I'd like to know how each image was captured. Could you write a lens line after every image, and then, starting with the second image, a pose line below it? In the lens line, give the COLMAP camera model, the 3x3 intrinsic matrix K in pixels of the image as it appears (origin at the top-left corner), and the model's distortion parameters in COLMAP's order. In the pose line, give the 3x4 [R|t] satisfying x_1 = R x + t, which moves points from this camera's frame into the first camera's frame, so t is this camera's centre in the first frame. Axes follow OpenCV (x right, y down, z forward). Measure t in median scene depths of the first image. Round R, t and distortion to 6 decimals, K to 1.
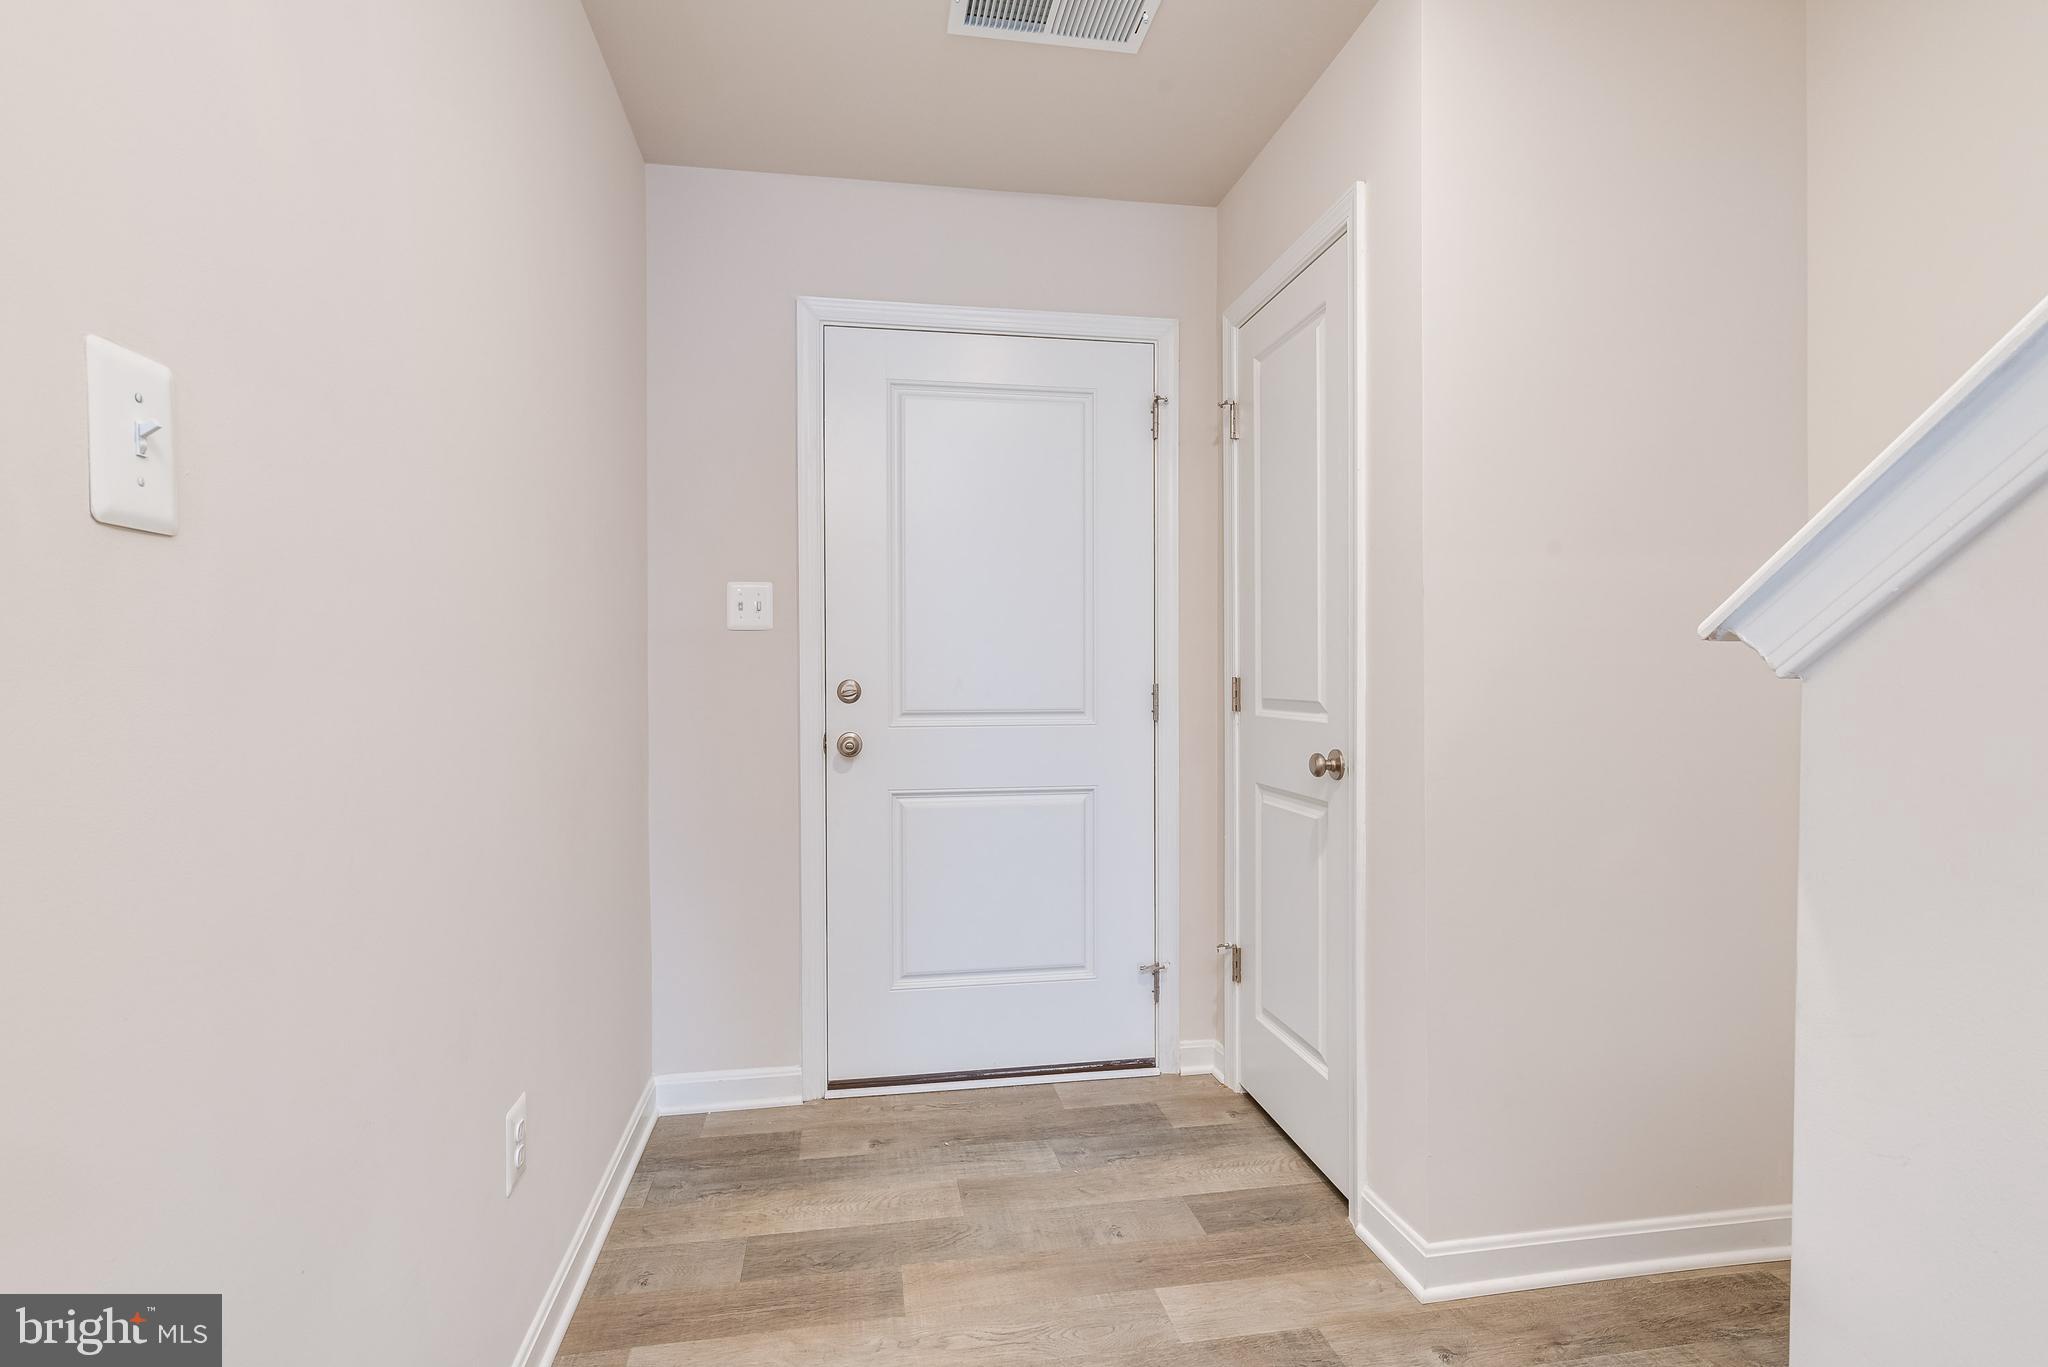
lens RADIAL K [[988.2, 0, 1024.0], [0, 988.2, 683.5], [0, 0, 1]] dist [-0.000993, -0.000142]
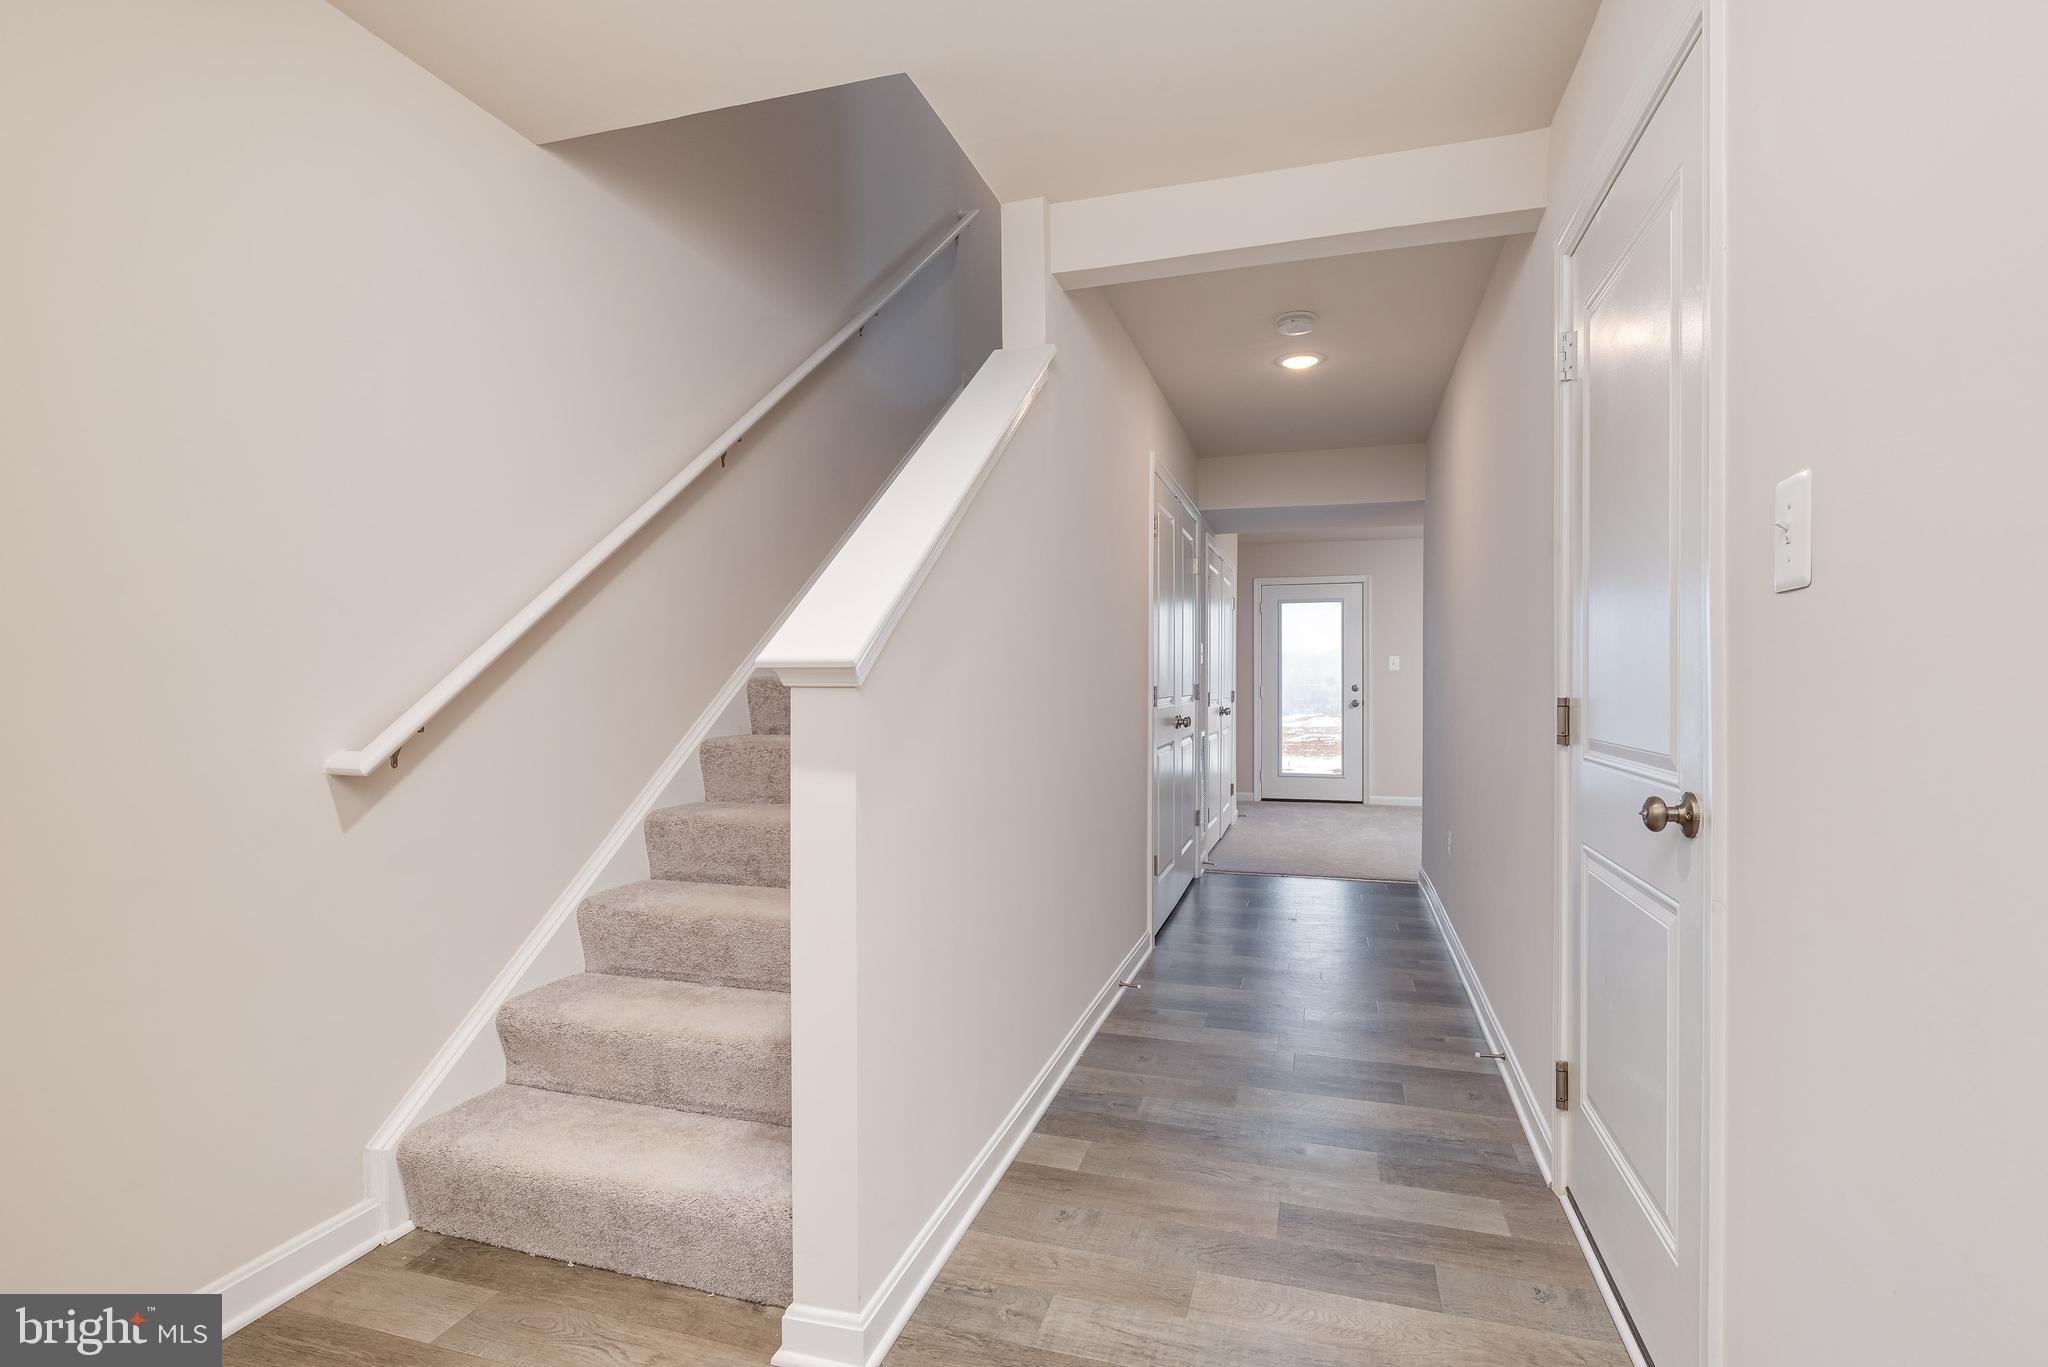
lens RADIAL K [[988.2, 0, 1024.0], [0, 988.2, 683.5], [0, 0, 1]] dist [-0.000993, -0.000142]
pose [[-0.887101, -0.001970, 0.461572, -0.366010], [0.001739, 0.999970, 0.007611, -0.016681], [-0.461573, 0.007555, -0.887070, 2.025051]]
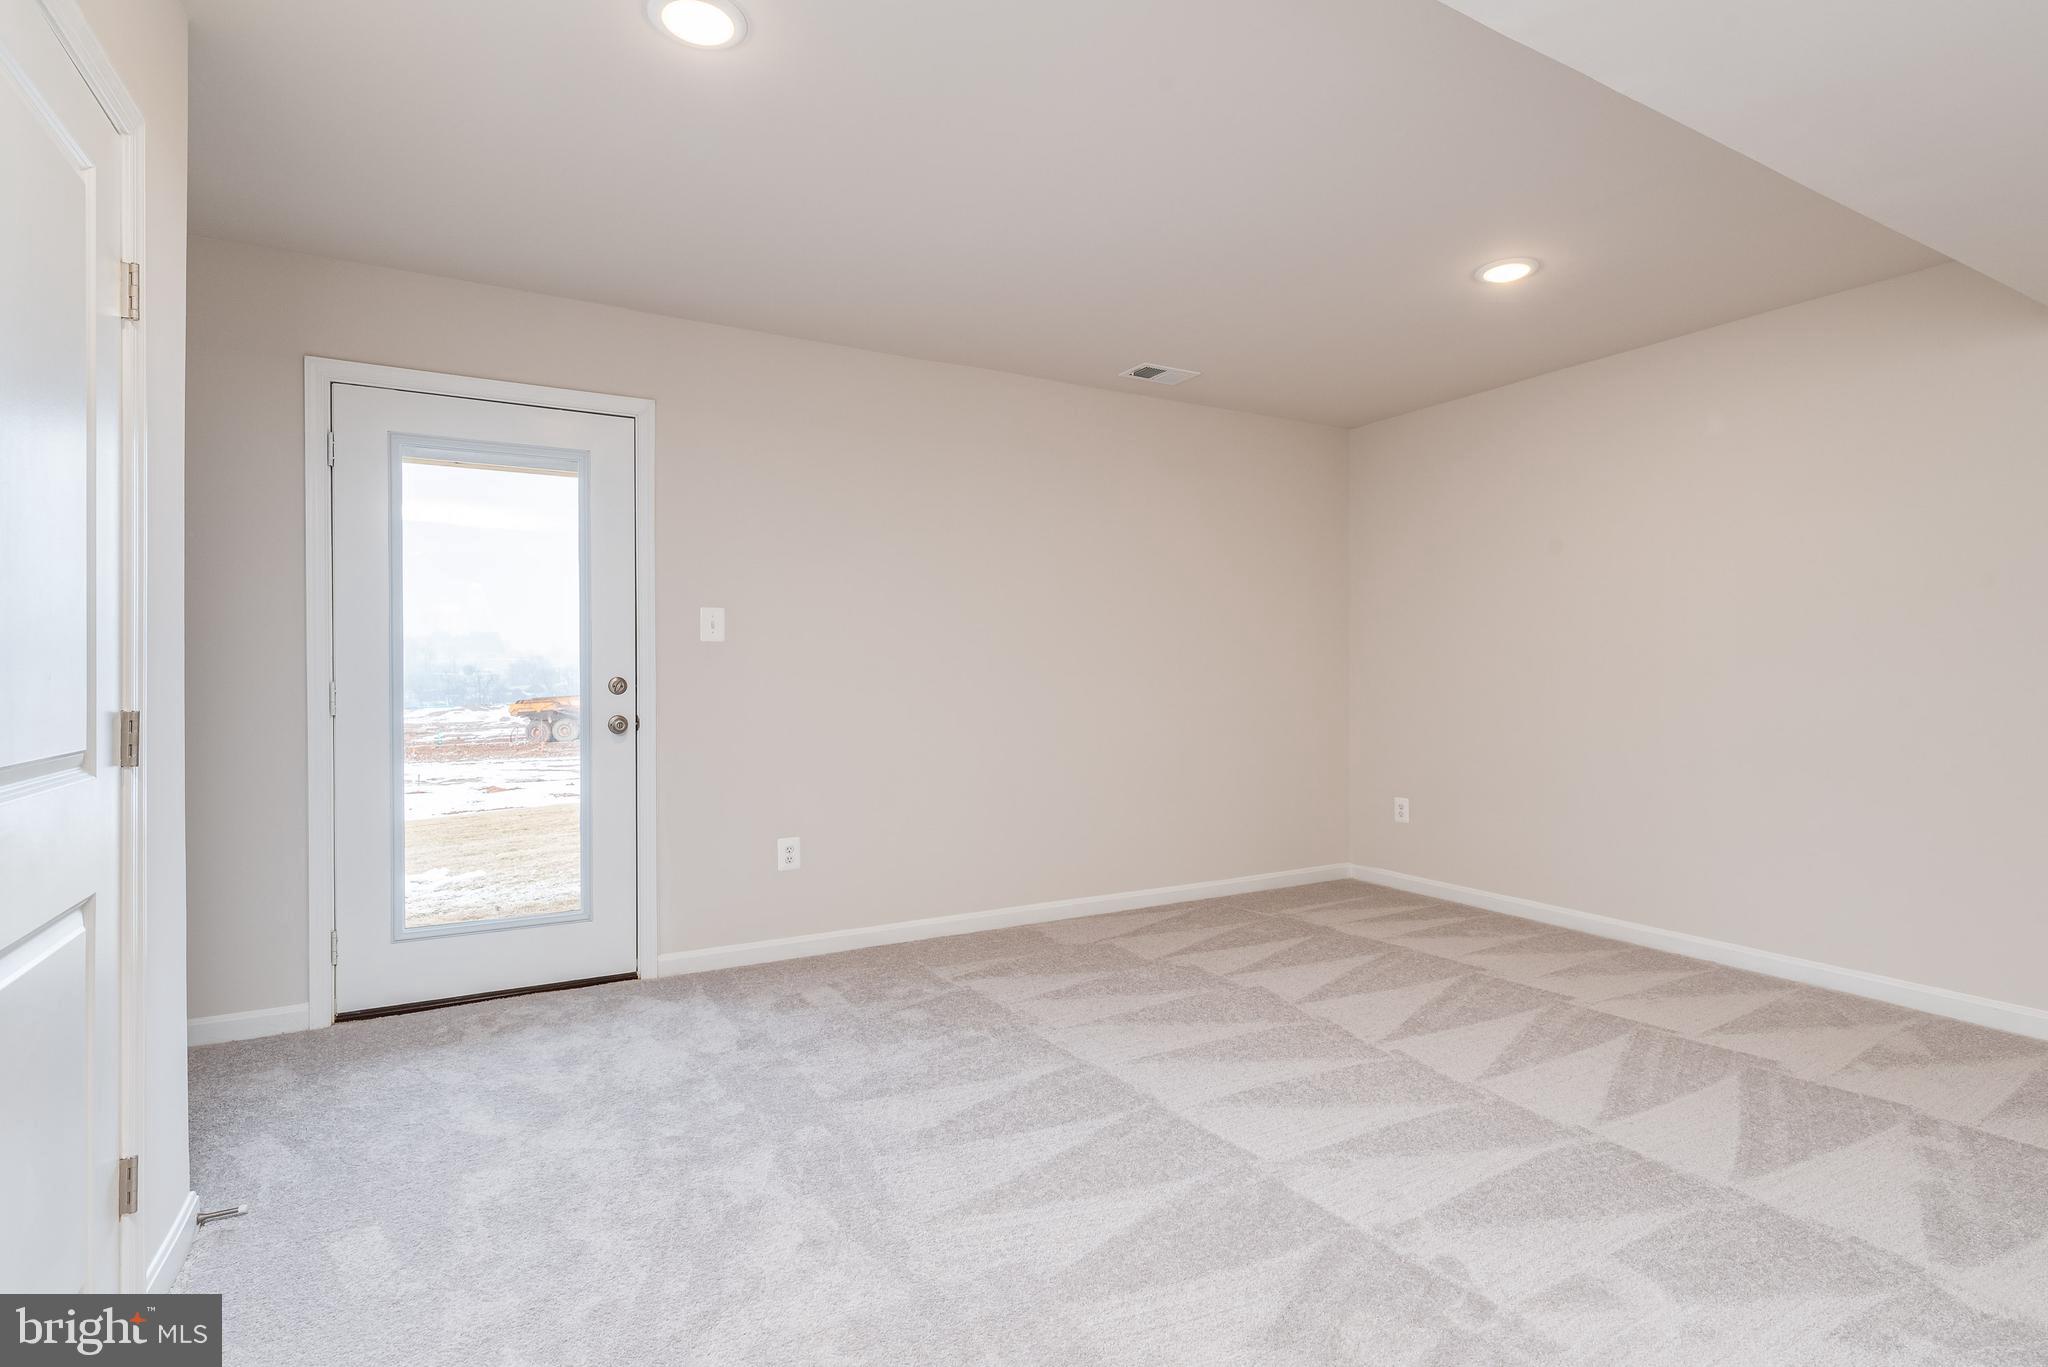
lens RADIAL K [[988.2, 0, 1024.0], [0, 988.2, 683.5], [0, 0, 1]] dist [-0.000993, -0.000142]
pose [[-0.945059, 0.003512, -0.326881, -0.227119], [-0.002804, 0.999818, 0.018848, -0.012373], [0.326888, 0.018729, -0.944878, 1.406880]]
